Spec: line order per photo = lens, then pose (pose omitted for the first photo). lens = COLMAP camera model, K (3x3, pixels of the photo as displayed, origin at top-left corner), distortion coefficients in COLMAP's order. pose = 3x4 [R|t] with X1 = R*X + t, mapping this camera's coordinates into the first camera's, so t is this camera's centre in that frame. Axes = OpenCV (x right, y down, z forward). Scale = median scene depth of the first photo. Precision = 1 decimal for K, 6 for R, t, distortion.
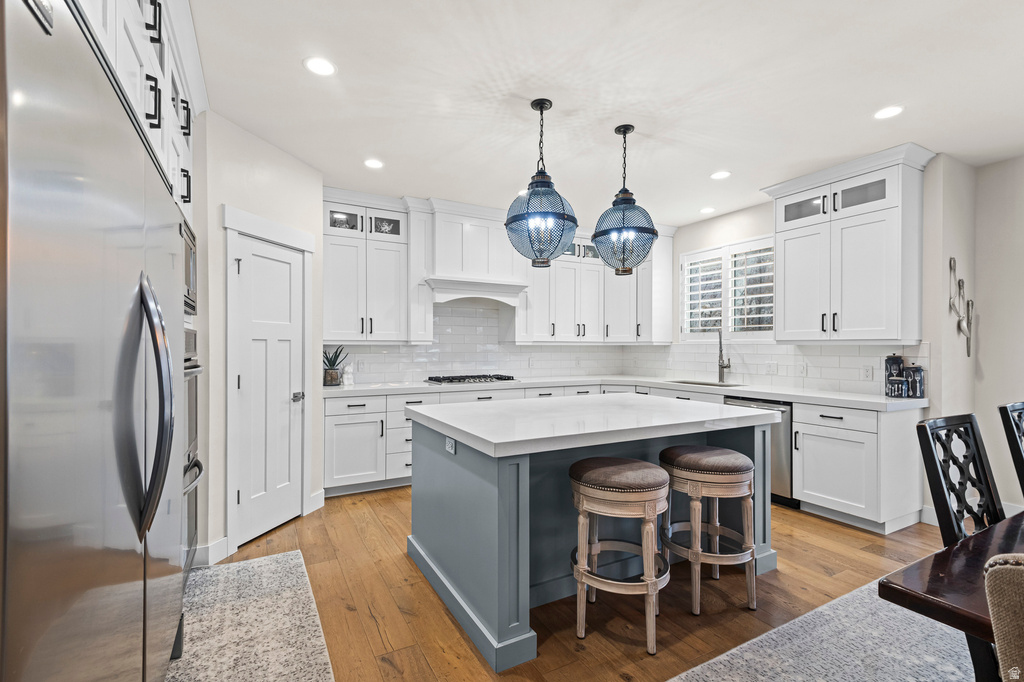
lens RADIAL K [[465.2, 0, 508.1], [0, 465.2, 348.2], [0, 0, 1]] dist [0.024571, -0.008148]
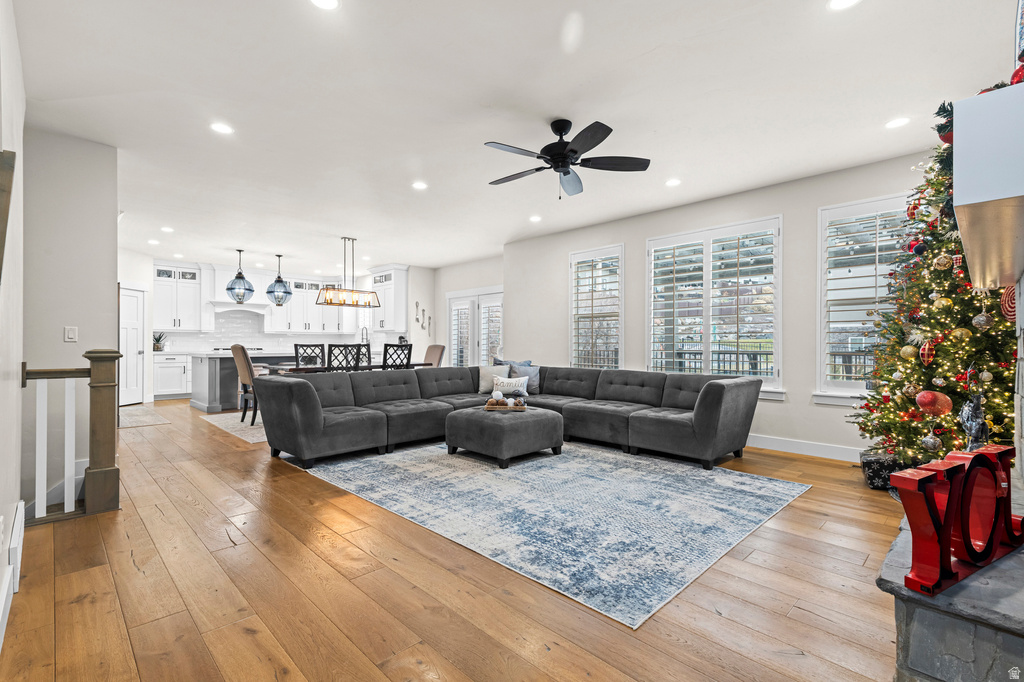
lens RADIAL K [[465.2, 0, 512.2], [0, 465.2, 344.2], [0, 0, 1]] dist [0.024571, -0.008148]
pose [[0.959868, -0.001270, 0.280451, 0.612240], [0.002862, 0.999982, -0.005266, 0.070785], [-0.280439, 0.005858, 0.959854, -1.617226]]
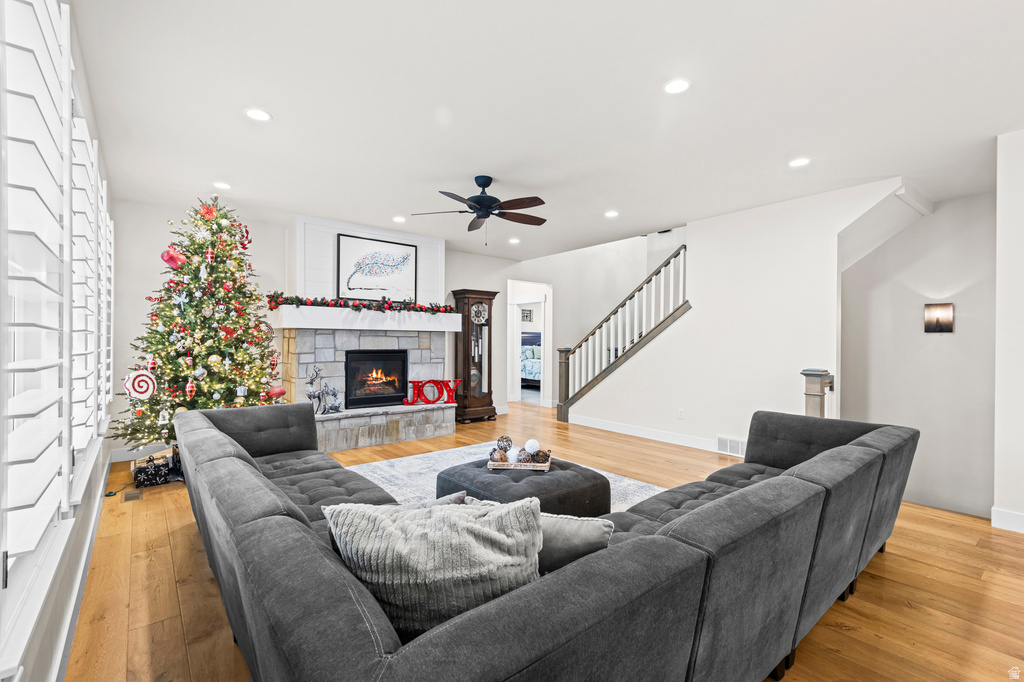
lens RADIAL K [[455.4, 0, 513.1], [0, 455.4, 340.1], [0, 0, 1]] dist [0.019288, -0.000065]
pose [[-0.984098, -0.006939, -0.177489, 1.056052], [-0.007757, 0.999962, 0.003918, 0.010811], [0.177455, 0.005233, -0.984115, 0.207895]]
